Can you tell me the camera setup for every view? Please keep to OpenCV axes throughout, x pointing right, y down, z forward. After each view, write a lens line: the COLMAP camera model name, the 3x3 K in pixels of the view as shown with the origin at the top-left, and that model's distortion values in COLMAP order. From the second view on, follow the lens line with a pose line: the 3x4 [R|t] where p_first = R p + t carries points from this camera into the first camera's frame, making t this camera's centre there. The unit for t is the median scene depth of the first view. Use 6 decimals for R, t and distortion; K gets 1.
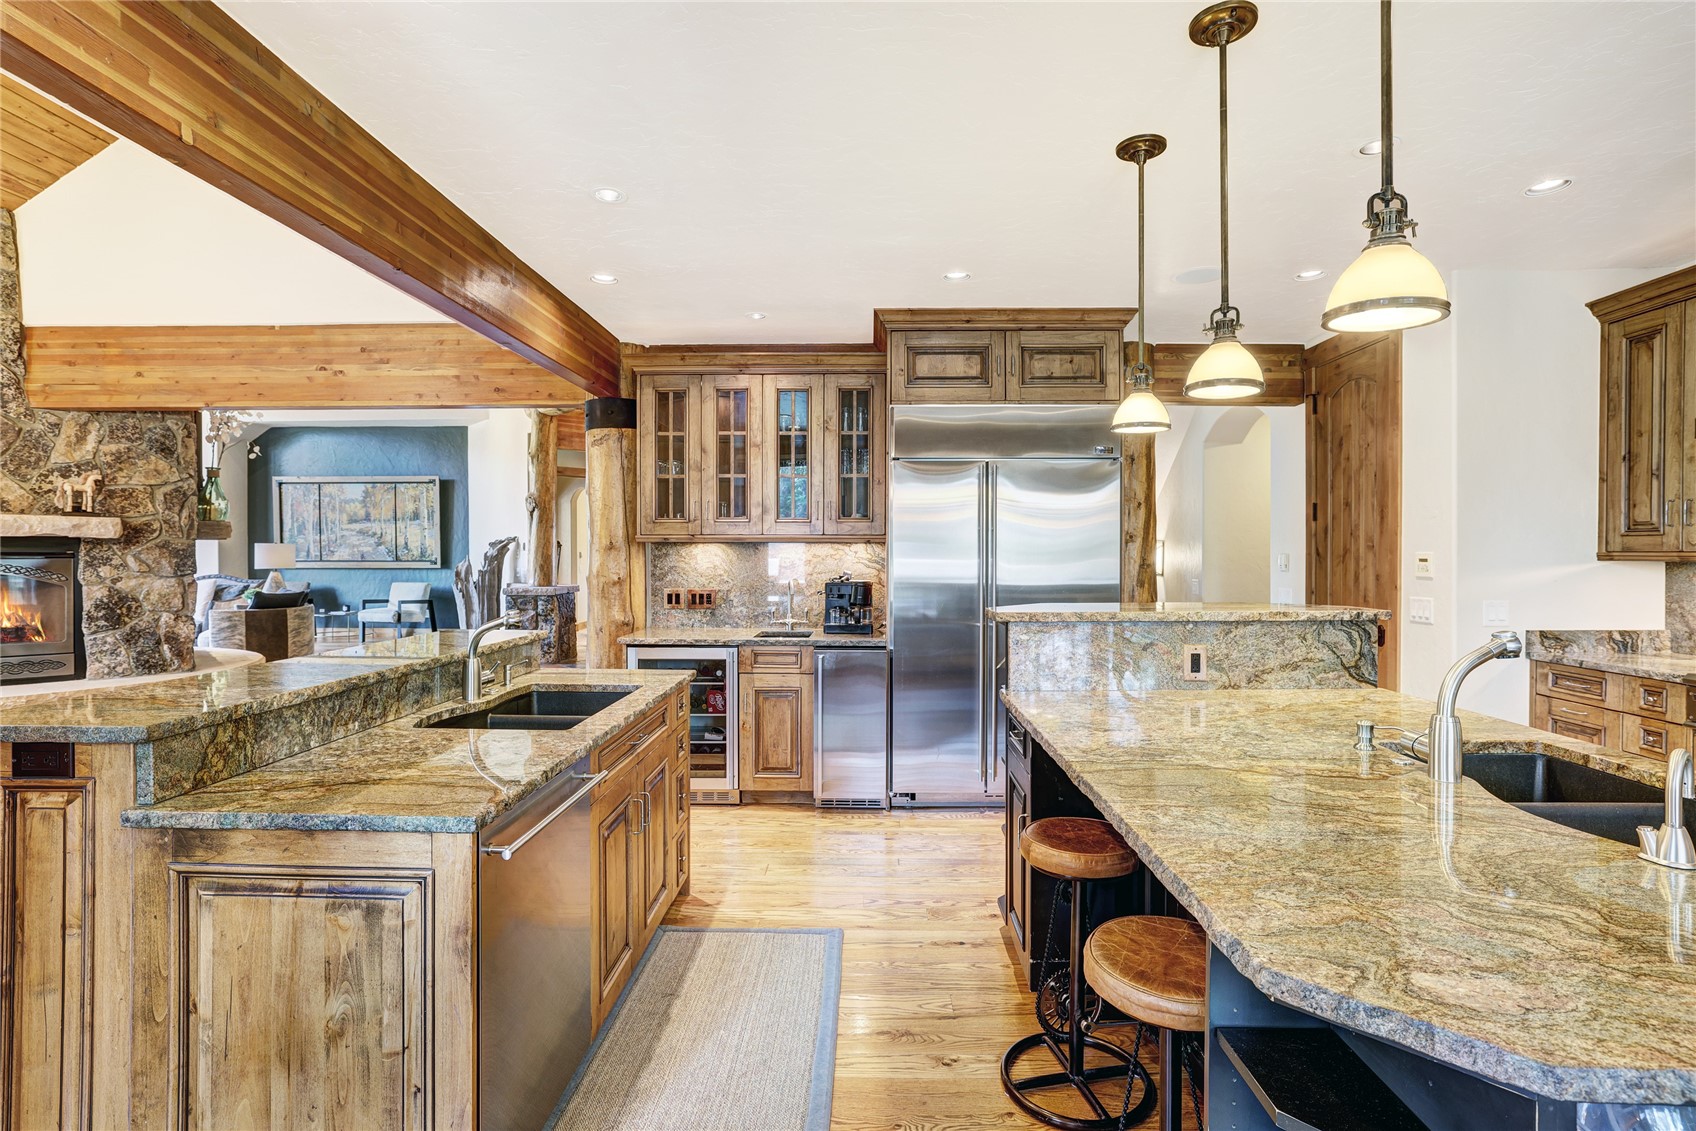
lens RADIAL K [[817.3, 0, 849.3], [0, 817.3, 561.7], [0, 0, 1]] dist [-0.014360, 0.002024]
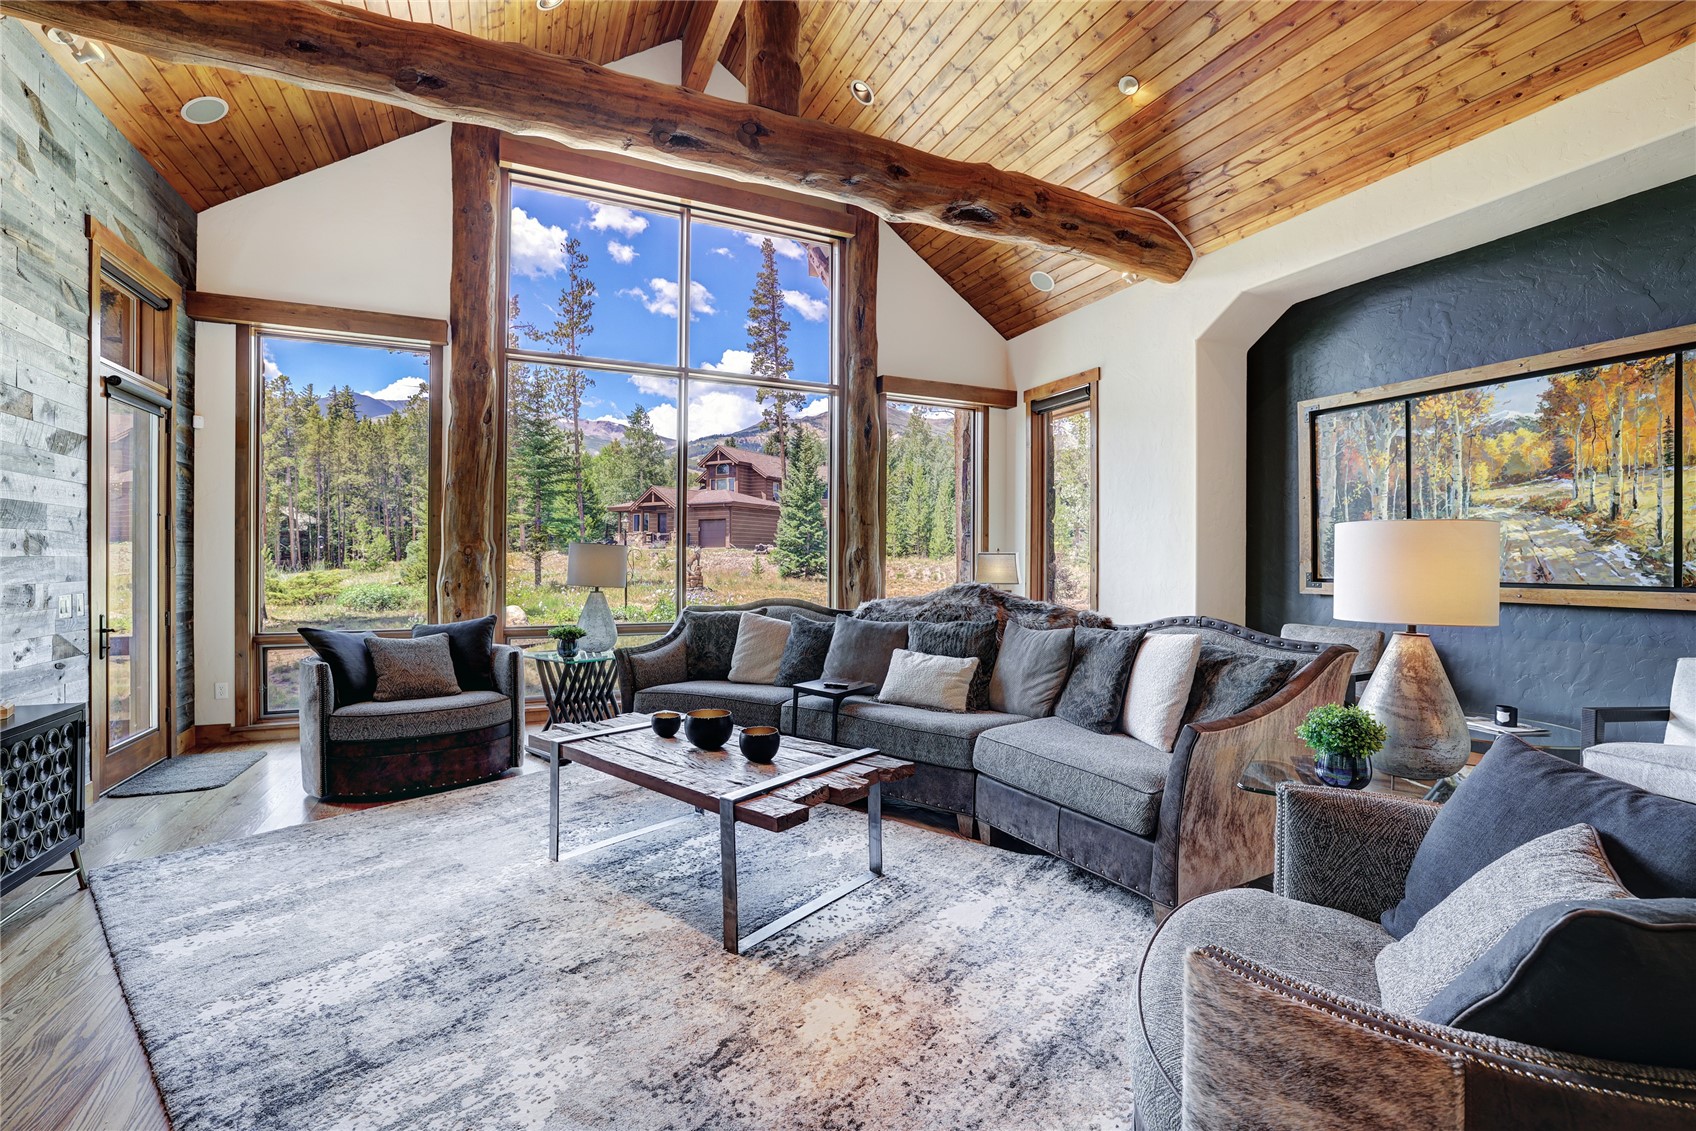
lens RADIAL K [[734.3, 0, 838.4], [0, 734.3, 558.9], [0, 0, 1]] dist [-0.042175, 0.016250]
pose [[0.450516, 0.001864, -0.892766, -0.483156], [-0.018153, 0.999810, -0.007073, -0.004913], [0.892584, 0.019393, 0.450464, 0.607667]]
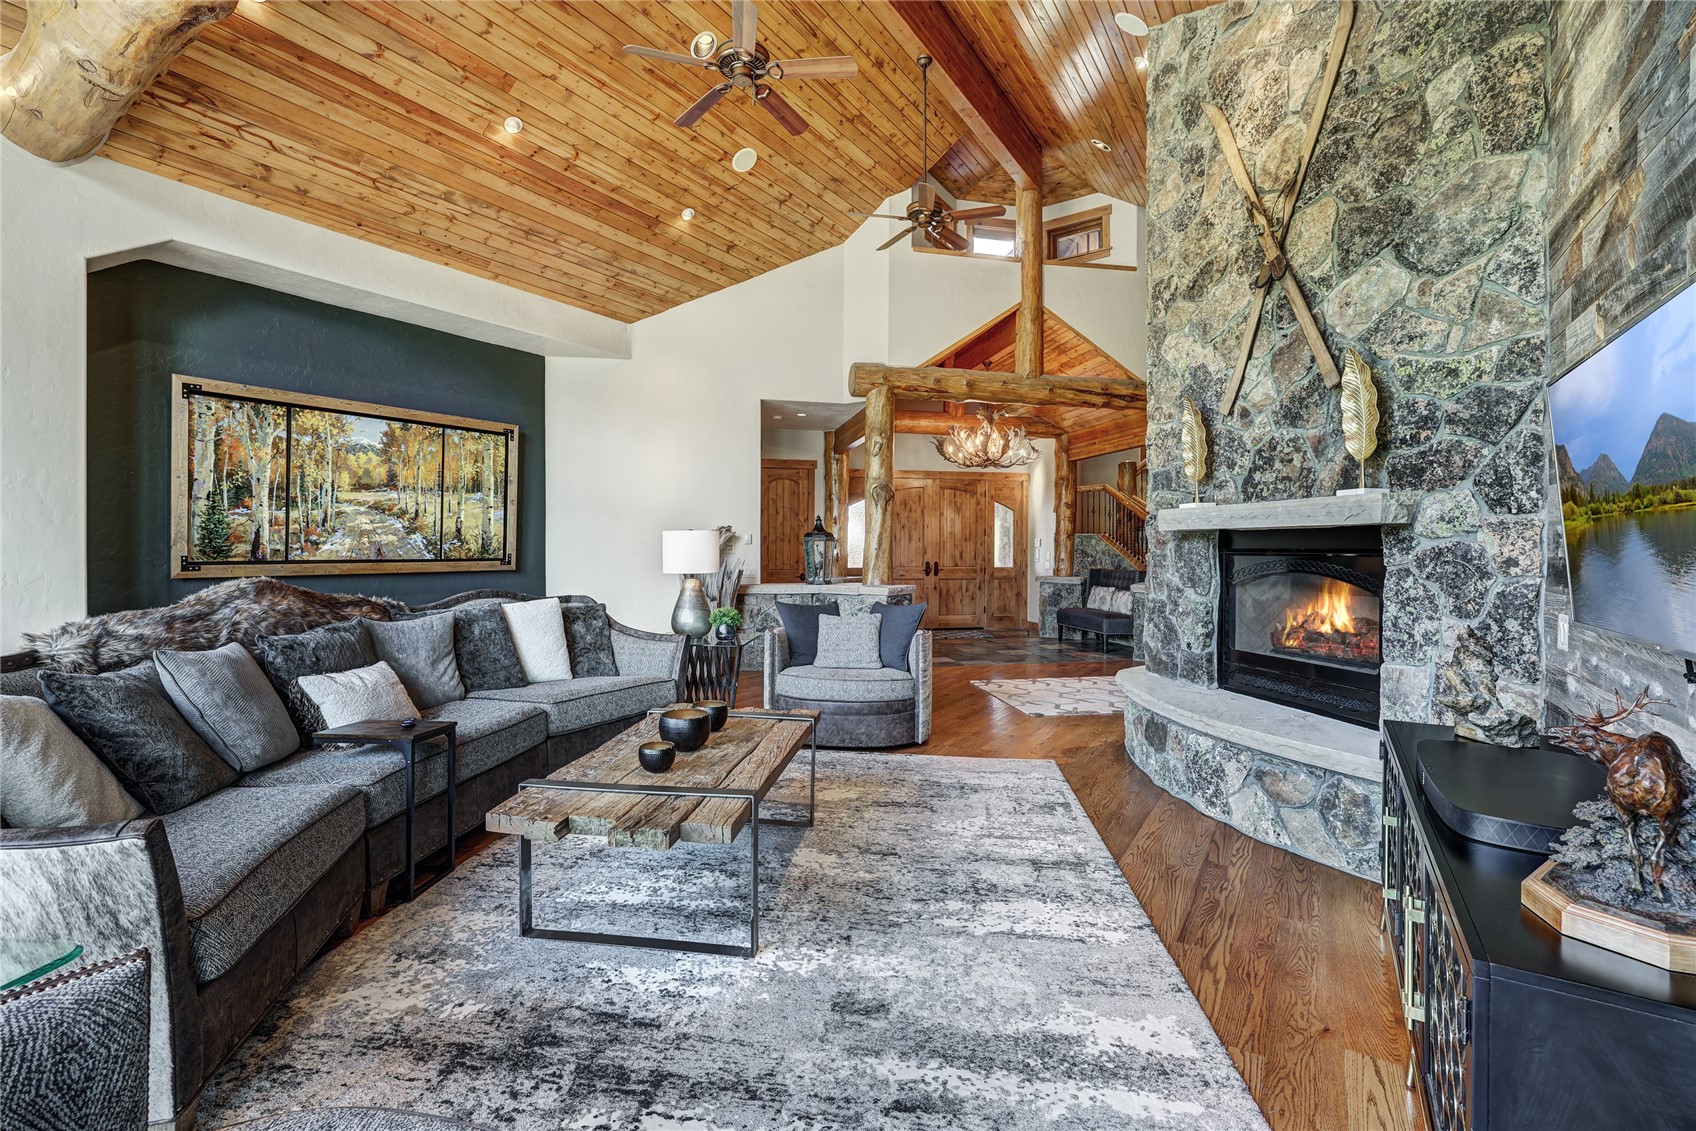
lens RADIAL K [[746.4, 0, 835.5], [0, 746.4, 551.1], [0, 0, 1]] dist [-0.041652, 0.014401]
pose [[0.520776, -0.001741, 0.853691, -0.921919], [0.006278, 0.999979, -0.001790, -0.004566], [-0.853670, 0.006292, 0.520776, 0.512866]]
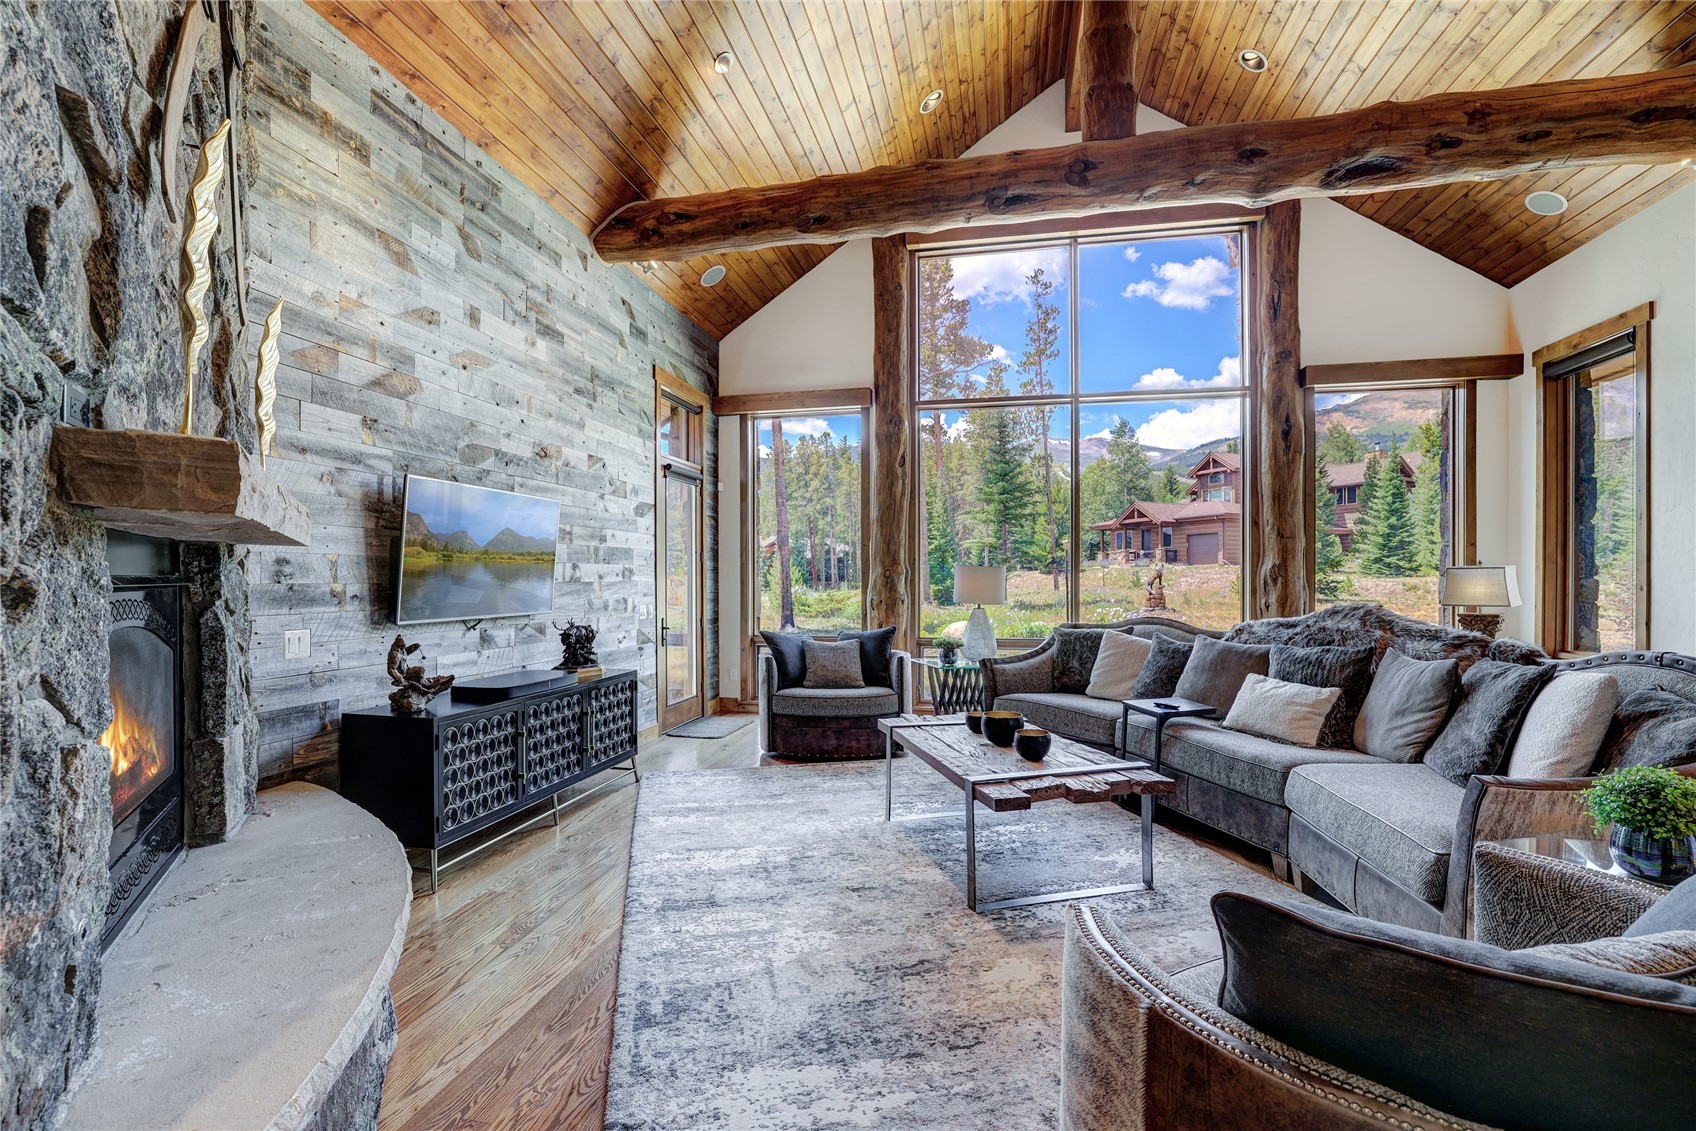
lens RADIAL K [[746.4, 0, 843.1], [0, 746.4, 576.0], [0, 0, 1]] dist [-0.041652, 0.014401]
pose [[-0.177775, -0.002154, -0.984069, -0.427380], [-0.009444, 0.999955, -0.000483, -0.006405], [0.984026, 0.009208, -0.177788, 0.674789]]
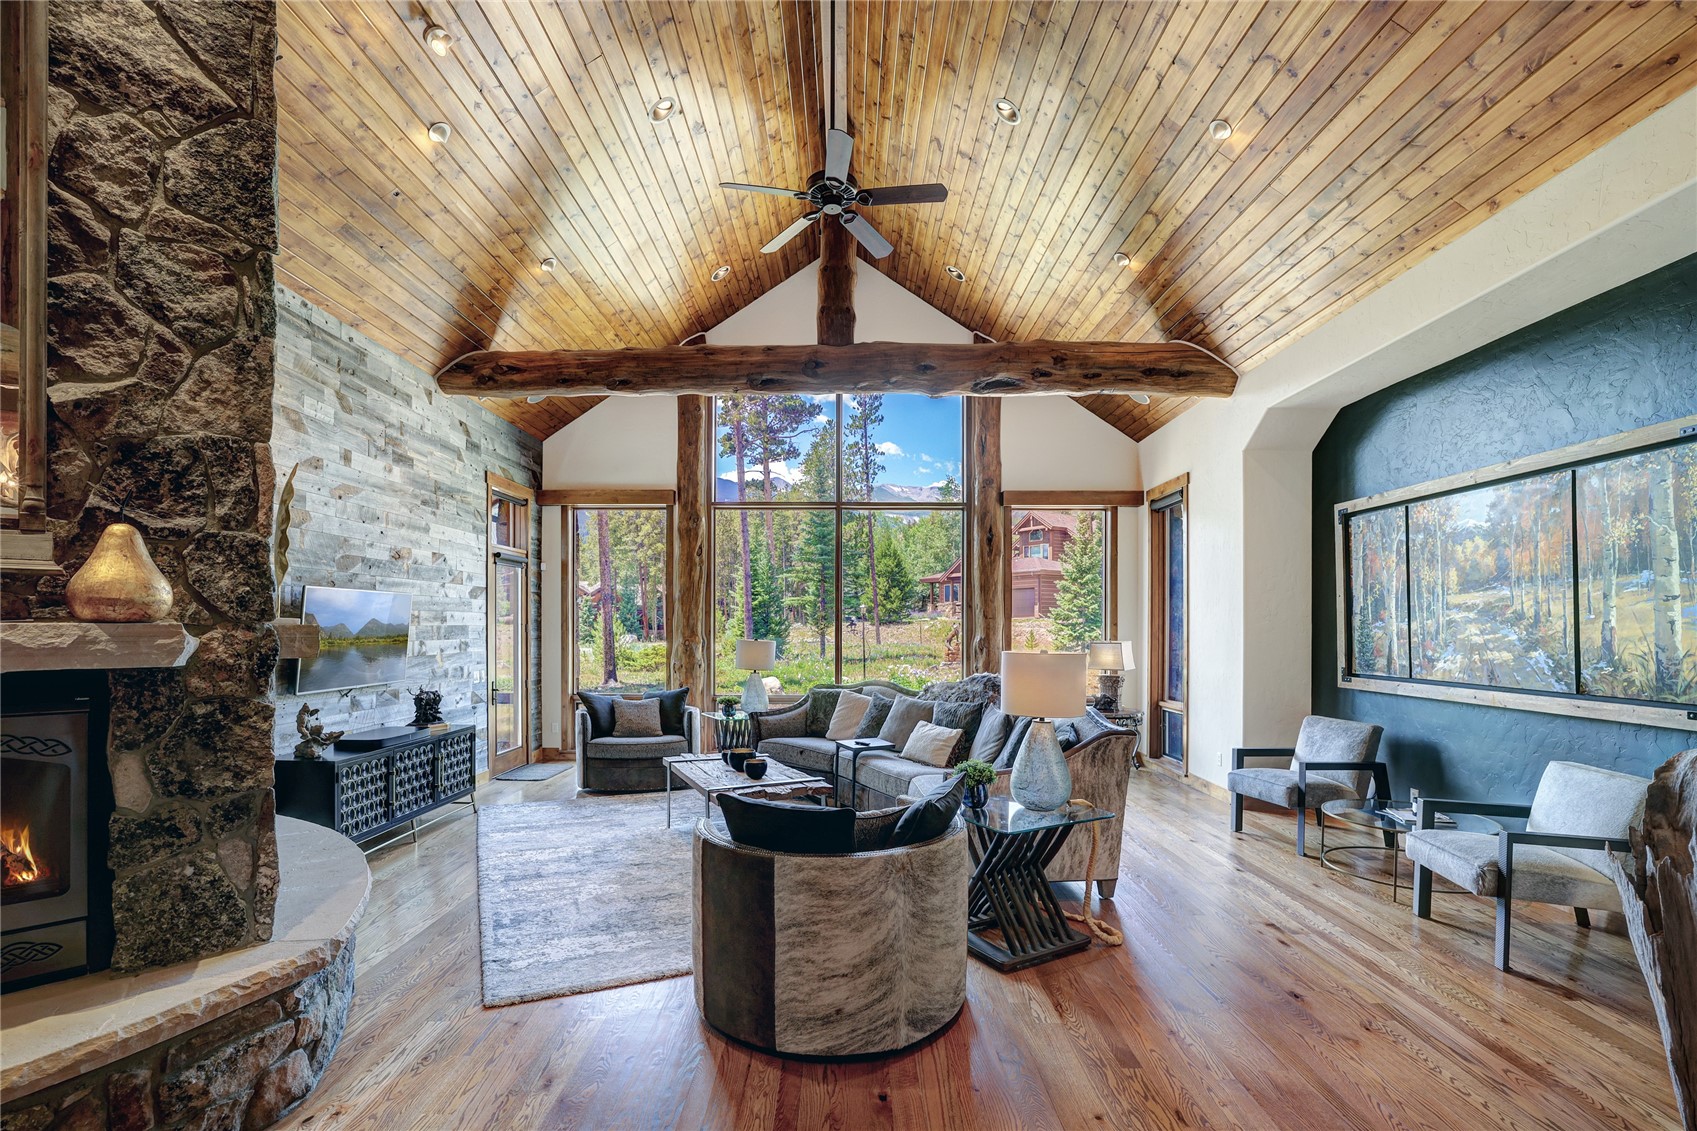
lens RADIAL K [[767.3, 0, 838.6], [0, 767.3, 627.8], [0, 0, 1]] dist [-0.036772, 0.012128]
pose [[0.029411, 0.001742, -0.999566, -0.270344], [-0.014952, 0.999887, 0.001302, -0.026604], [0.999456, 0.014908, 0.029434, 0.728530]]
